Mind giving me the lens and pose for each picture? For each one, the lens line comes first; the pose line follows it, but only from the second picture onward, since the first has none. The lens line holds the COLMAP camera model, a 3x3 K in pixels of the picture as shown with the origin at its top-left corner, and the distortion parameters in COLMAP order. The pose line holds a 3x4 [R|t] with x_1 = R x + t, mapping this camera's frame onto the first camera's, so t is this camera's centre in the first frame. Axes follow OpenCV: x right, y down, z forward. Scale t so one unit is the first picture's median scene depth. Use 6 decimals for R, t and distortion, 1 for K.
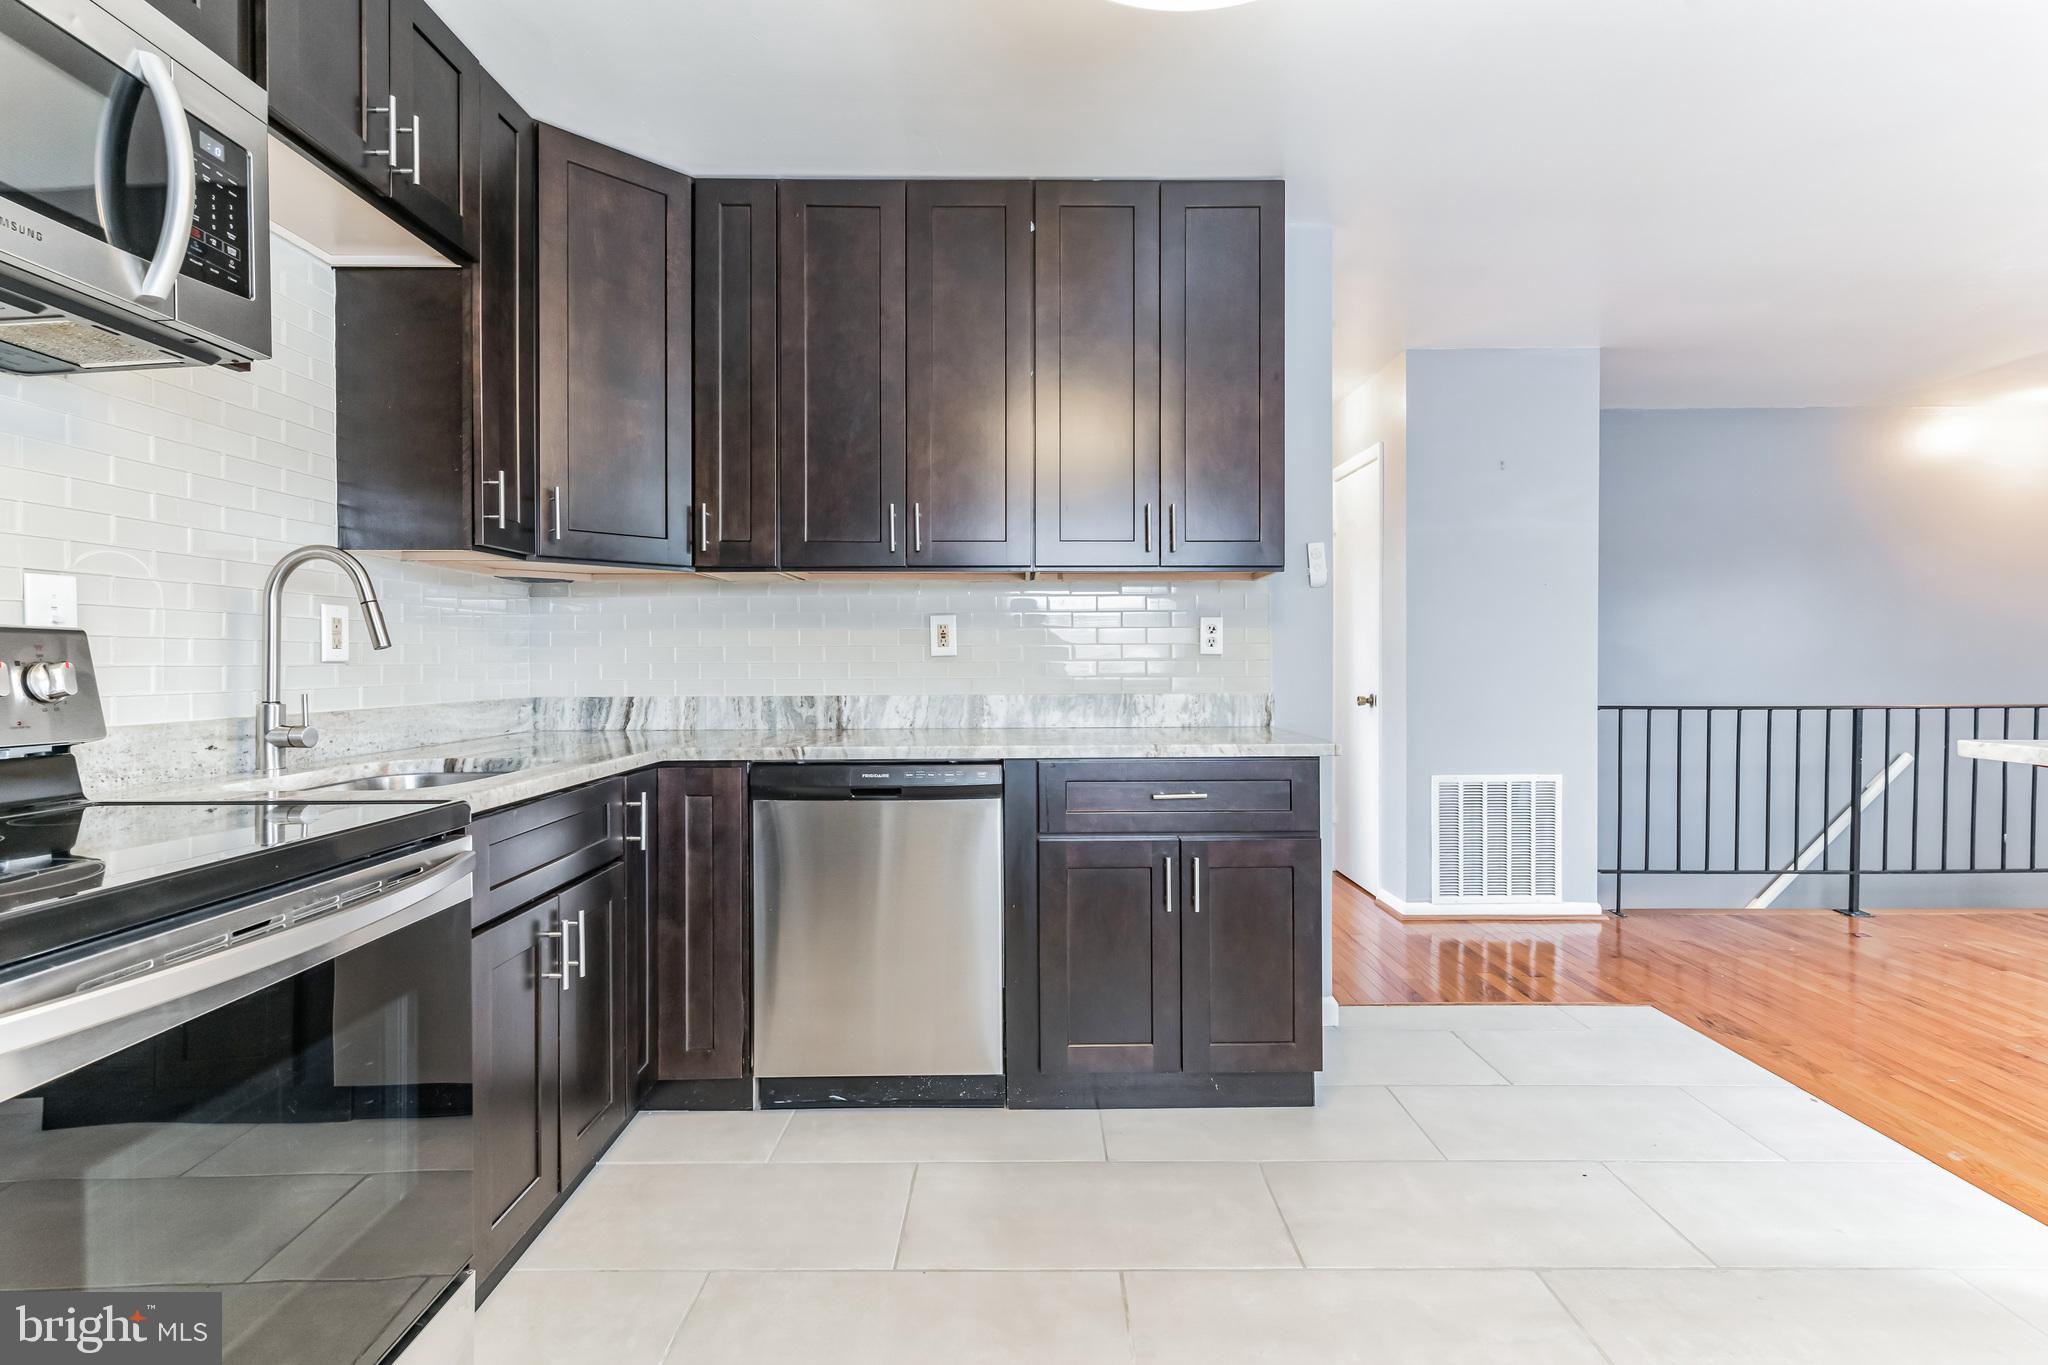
lens RADIAL K [[986.0, 0, 1021.9], [0, 986.0, 665.3], [0, 0, 1]] dist [0.004929, 0.000820]
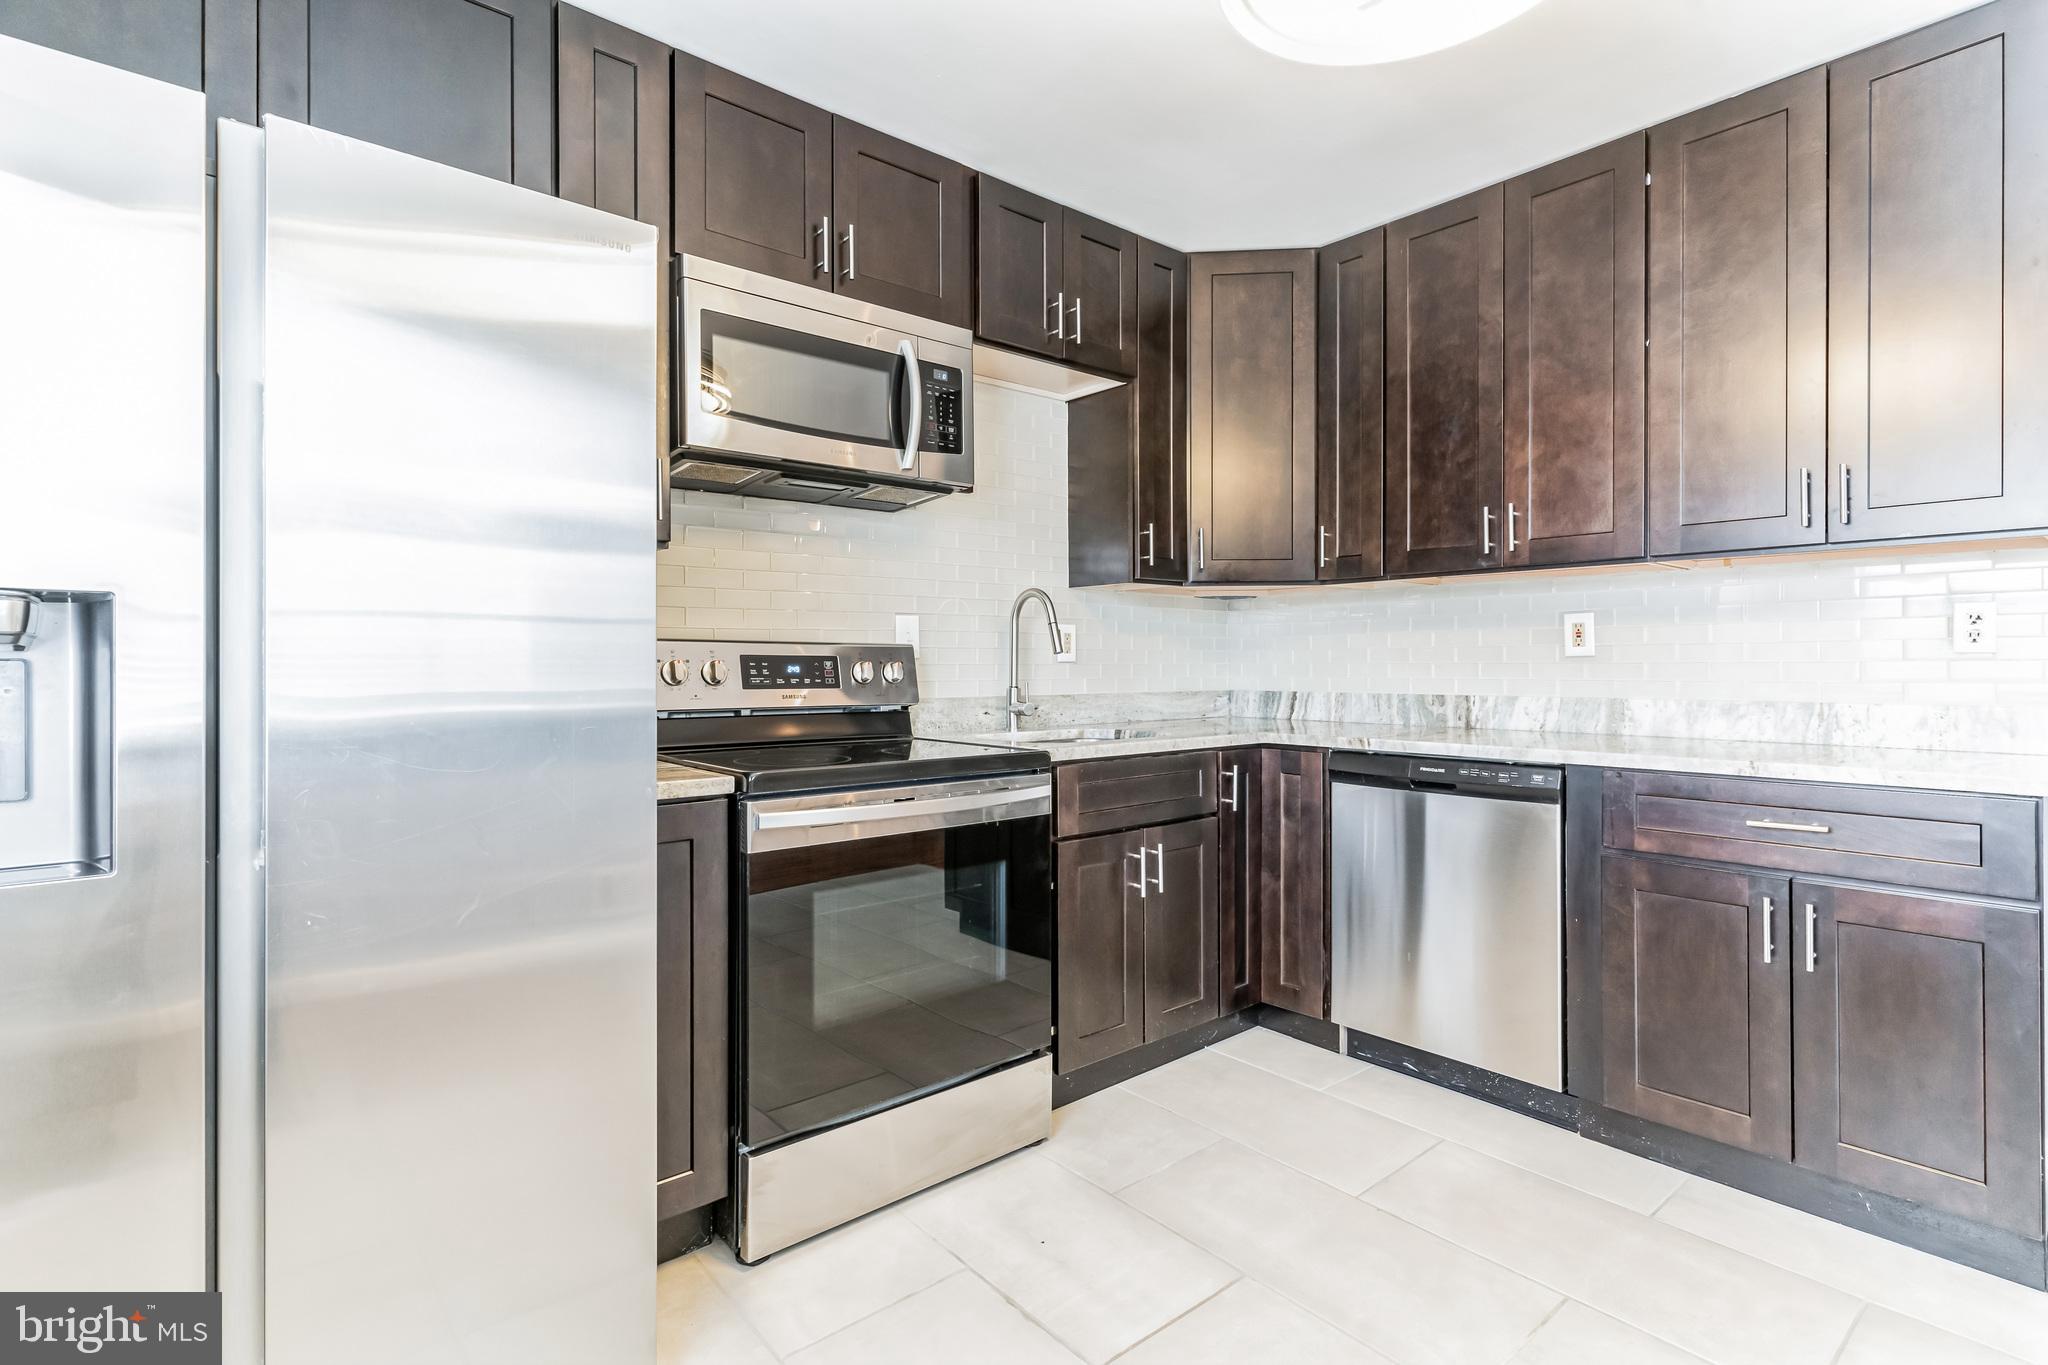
lens RADIAL K [[986.0, 0, 1021.9], [0, 986.0, 665.3], [0, 0, 1]] dist [0.004929, 0.000820]
pose [[0.639340, 0.003494, -0.768916, 0.369665], [-0.003477, 0.999993, 0.001653, -0.000566], [0.768916, 0.001617, 0.639348, -0.016776]]
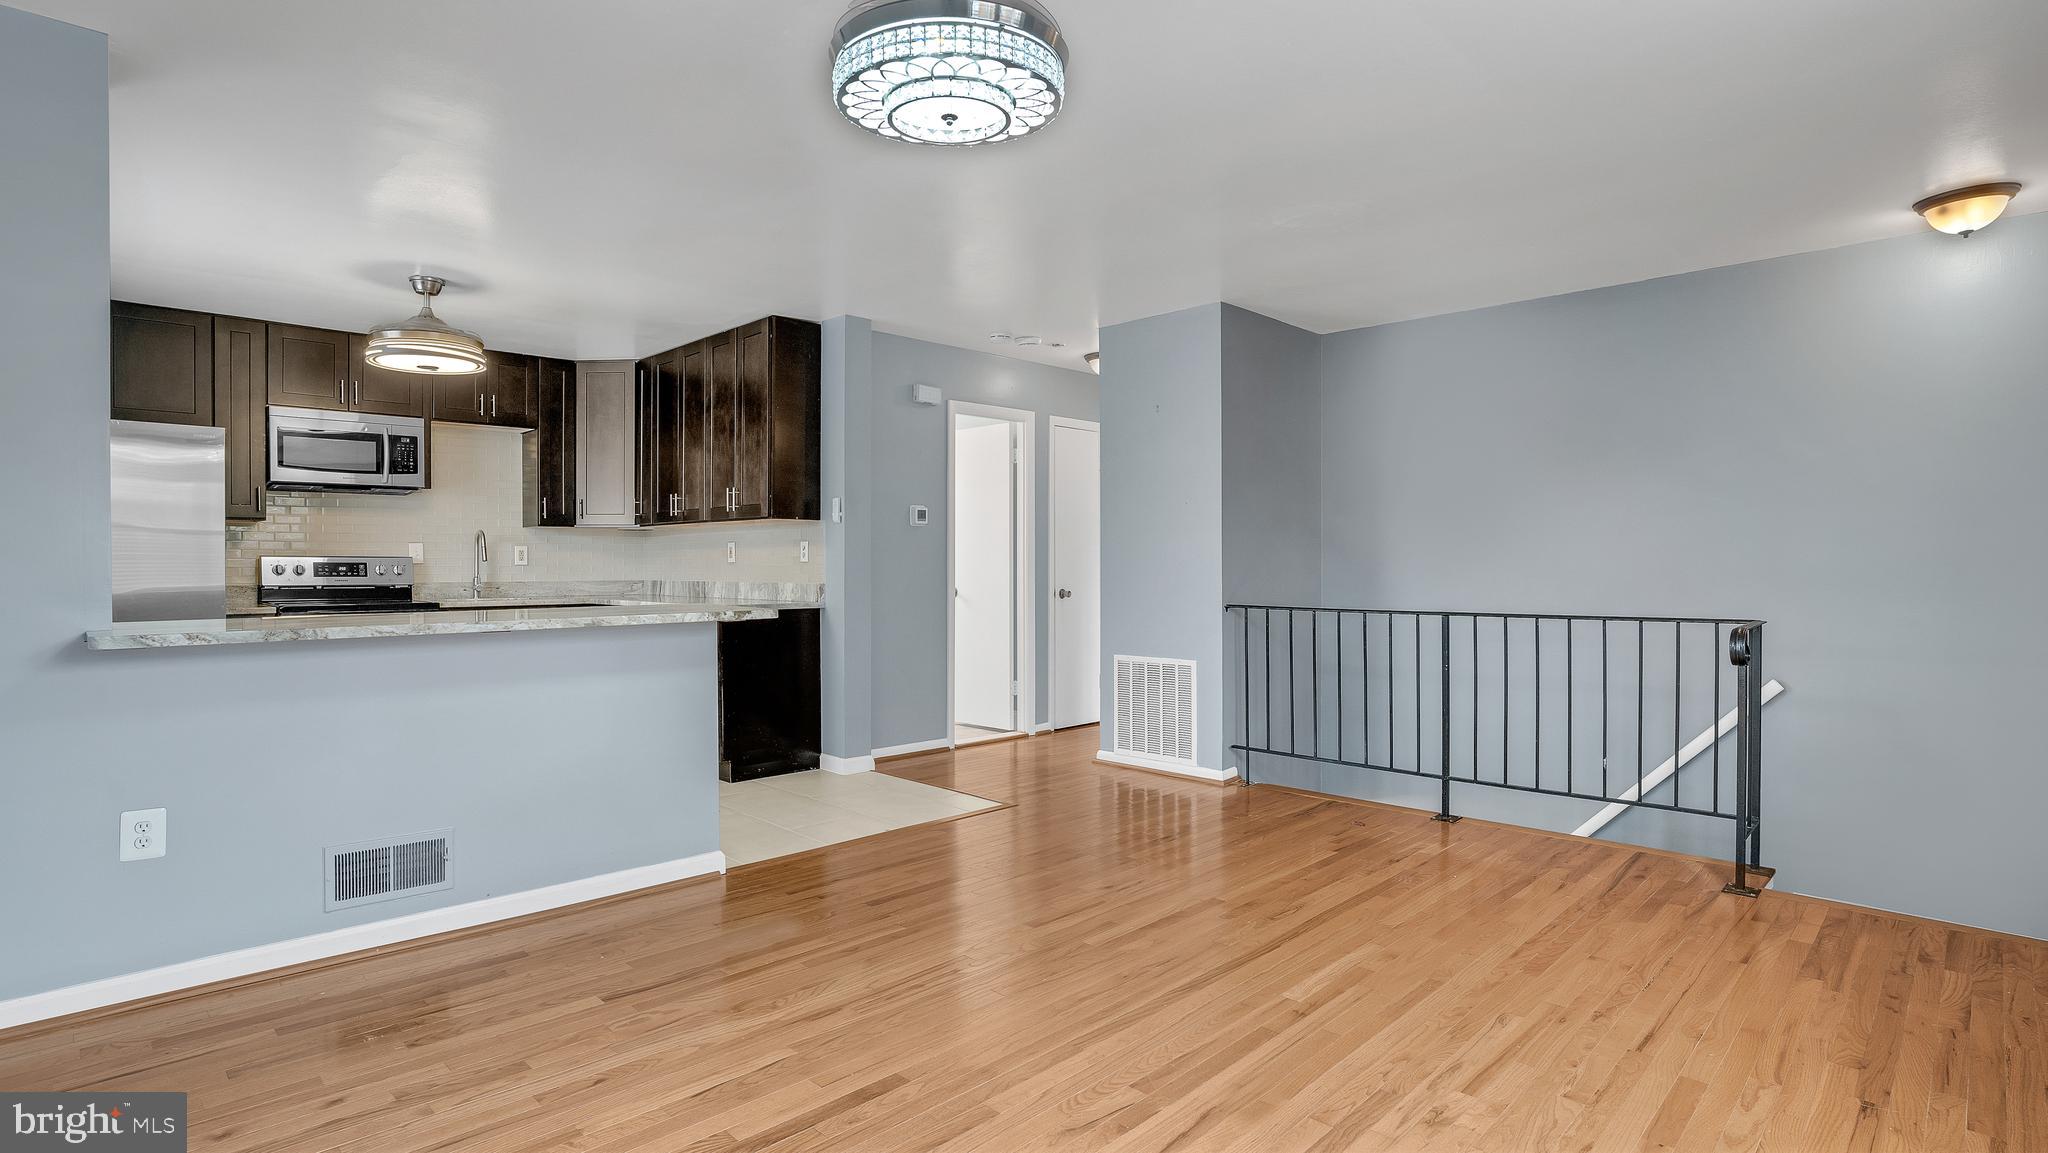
lens RADIAL K [[1005.4, 0, 1024.0], [0, 1005.4, 576.5], [0, 0, 1]] dist [-0.061050, 0.000173]
pose [[0.709341, 0.011428, -0.704773, 2.165859], [-0.005733, 0.999929, 0.010444, -0.008002], [0.704842, -0.003368, 0.709356, -0.038142]]
